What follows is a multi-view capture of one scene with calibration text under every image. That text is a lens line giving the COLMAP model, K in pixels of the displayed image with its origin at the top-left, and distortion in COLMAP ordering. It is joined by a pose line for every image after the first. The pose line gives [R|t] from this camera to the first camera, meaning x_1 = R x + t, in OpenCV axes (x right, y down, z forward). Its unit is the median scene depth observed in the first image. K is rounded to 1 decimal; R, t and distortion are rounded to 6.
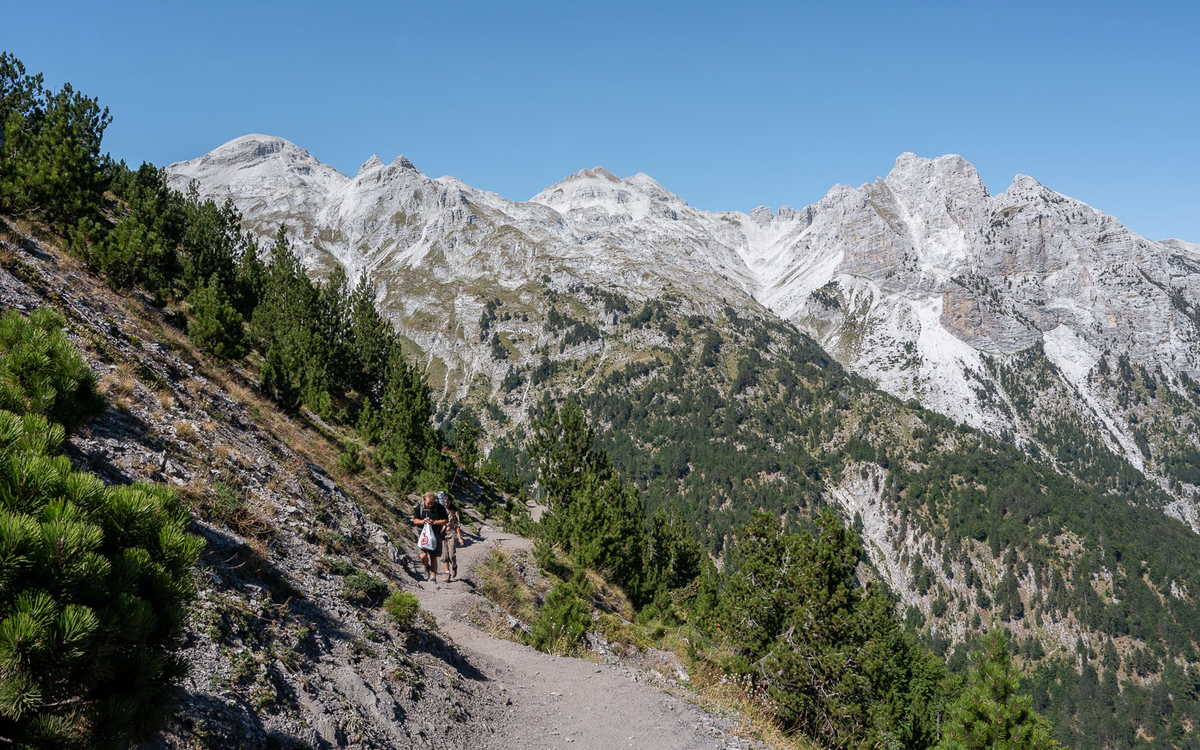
lens RADIAL K [[911.8, 0, 535.5], [0, 911.8, 363.4], [0, 0, 1]] dist [-0.113731, 0.085510]
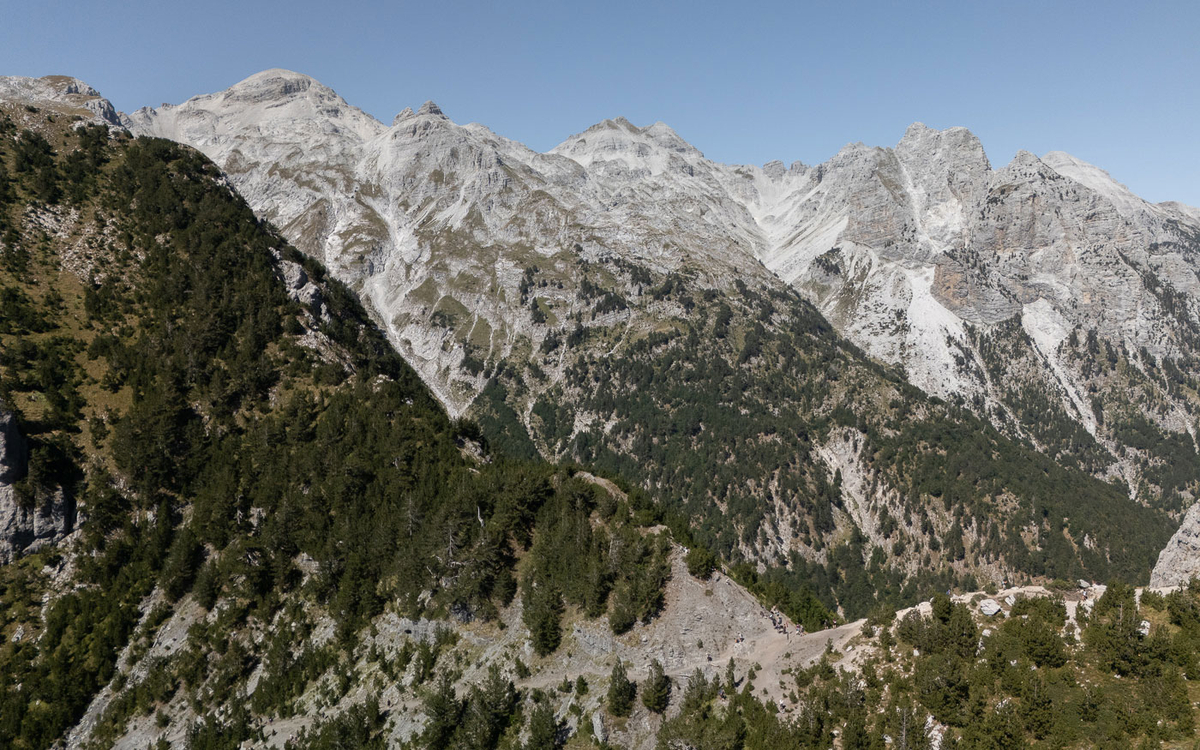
lens RADIAL K [[883.5, 0, 592.9], [0, 883.5, 425.9], [0, 0, 1]] dist [0.070022, -0.055554]
pose [[0.997996, 0.020332, 0.059914, -0.031886], [-0.029051, 0.988492, 0.148457, -0.039990], [-0.056206, -0.149900, 0.987102, -0.109233]]
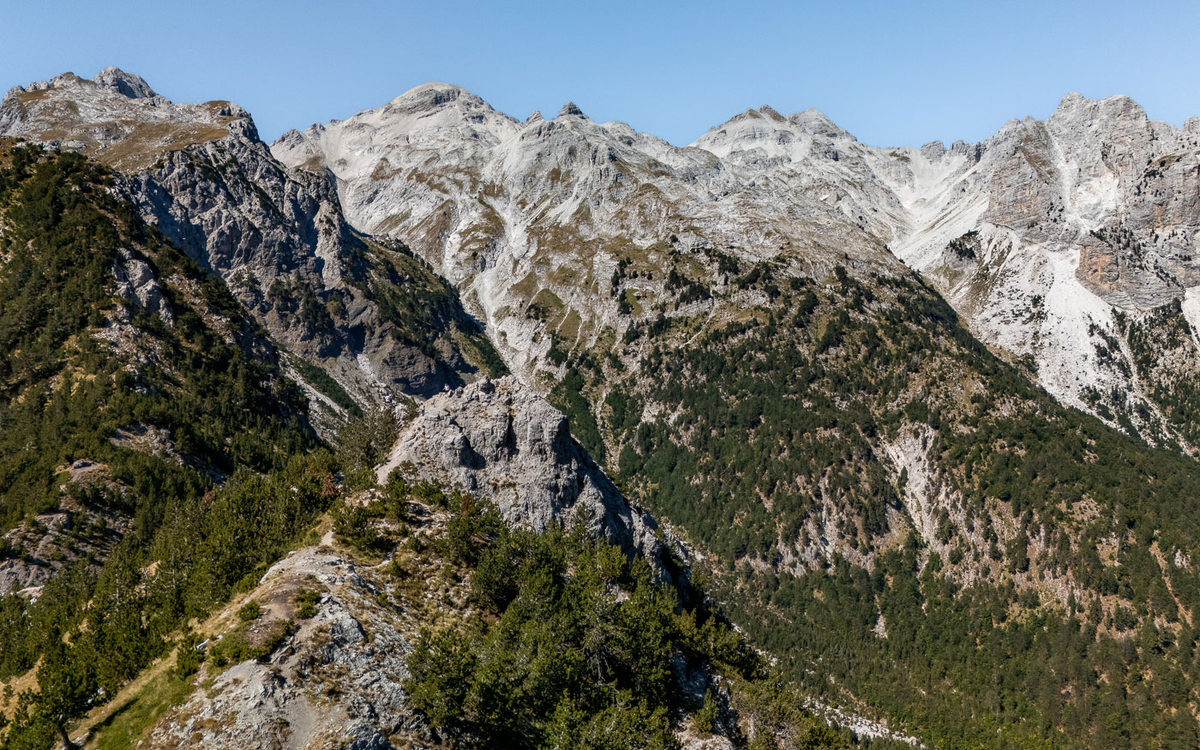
lens RADIAL K [[883.5, 0, 594.6], [0, 883.5, 381.7], [0, 0, 1]] dist [0.070022, -0.055554]
pose [[0.988104, 0.029595, -0.150911, 0.087454], [-0.012363, 0.993418, 0.113873, -0.042435], [0.153288, -0.110653, 0.981967, -0.103182]]
